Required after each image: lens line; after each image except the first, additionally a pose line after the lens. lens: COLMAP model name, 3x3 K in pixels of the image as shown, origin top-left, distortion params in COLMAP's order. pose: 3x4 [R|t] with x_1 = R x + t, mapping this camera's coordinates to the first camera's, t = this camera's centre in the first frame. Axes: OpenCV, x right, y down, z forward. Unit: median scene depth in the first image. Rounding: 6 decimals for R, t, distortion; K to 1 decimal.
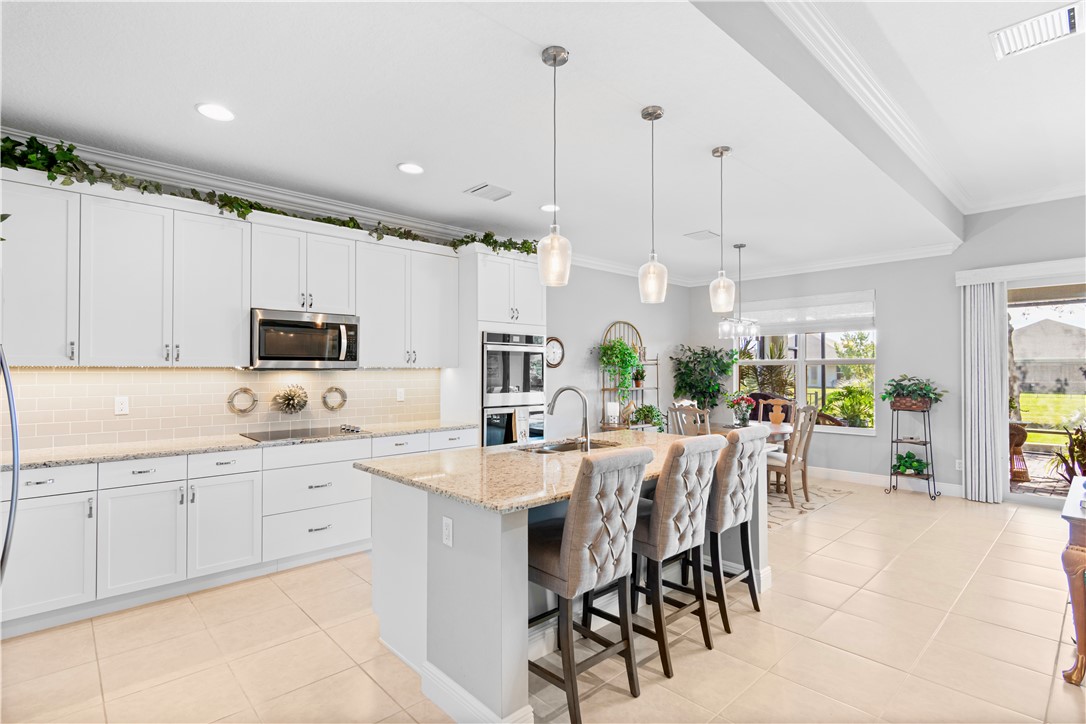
lens RADIAL K [[530.2, 0, 553.3], [0, 530.2, 366.4], [0, 0, 1]] dist [-0.008549, 0.004354]
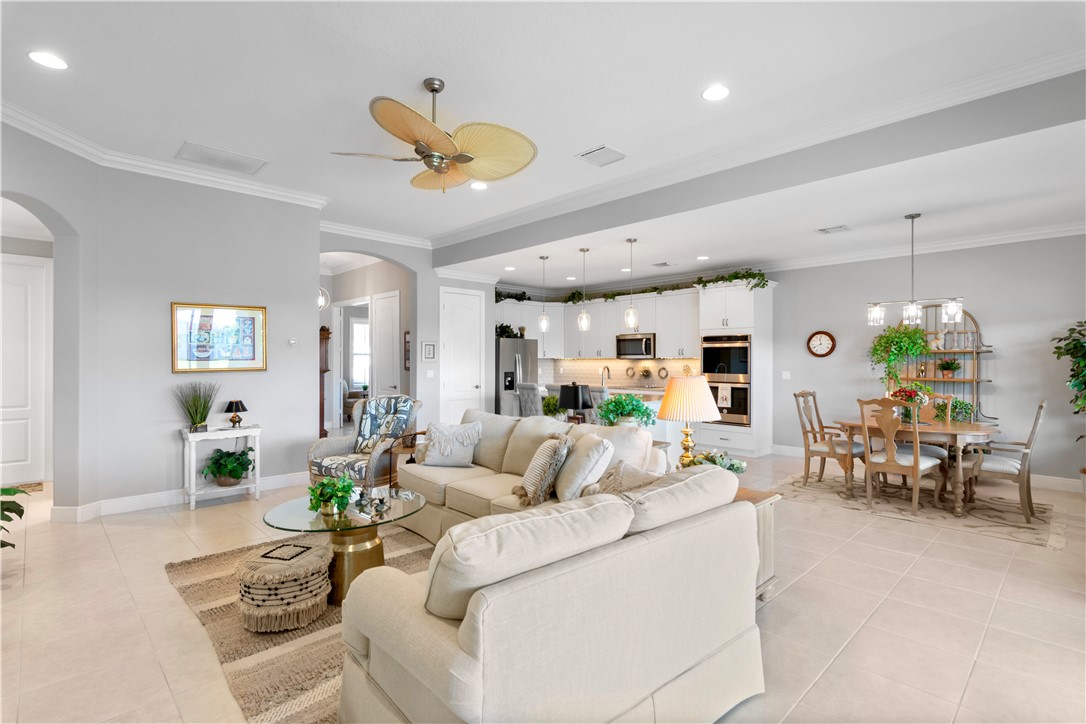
lens RADIAL K [[530.2, 0, 540.5], [0, 530.2, 356.7], [0, 0, 1]] dist [-0.008549, 0.004354]
pose [[0.014664, -0.008337, -0.999858, 1.294169], [0.006090, 0.999947, -0.008249, 0.008543], [0.999874, -0.005968, 0.014714, 0.392651]]
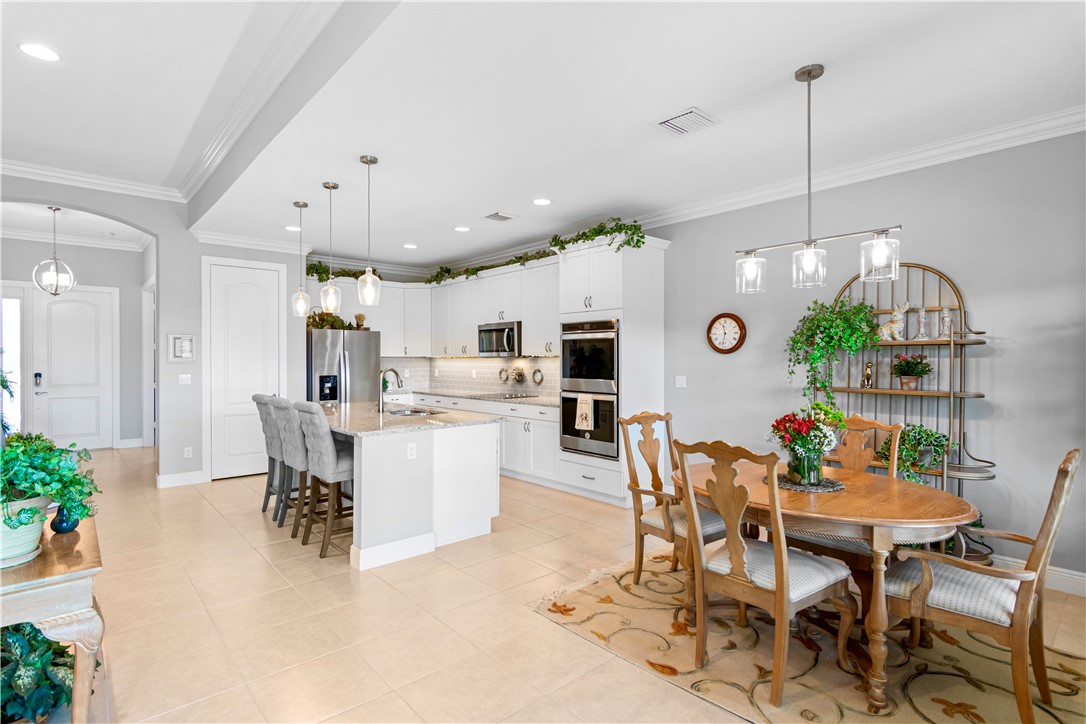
lens RADIAL K [[536.0, 0, 546.4], [0, 536.0, 358.6], [0, 0, 1]] dist [-0.000335, -0.000566]
pose [[-0.021461, -0.000121, -0.999770, 0.855766], [0.009755, 0.999952, -0.000331, 0.008540], [0.999722, -0.009760, -0.021459, 0.837255]]
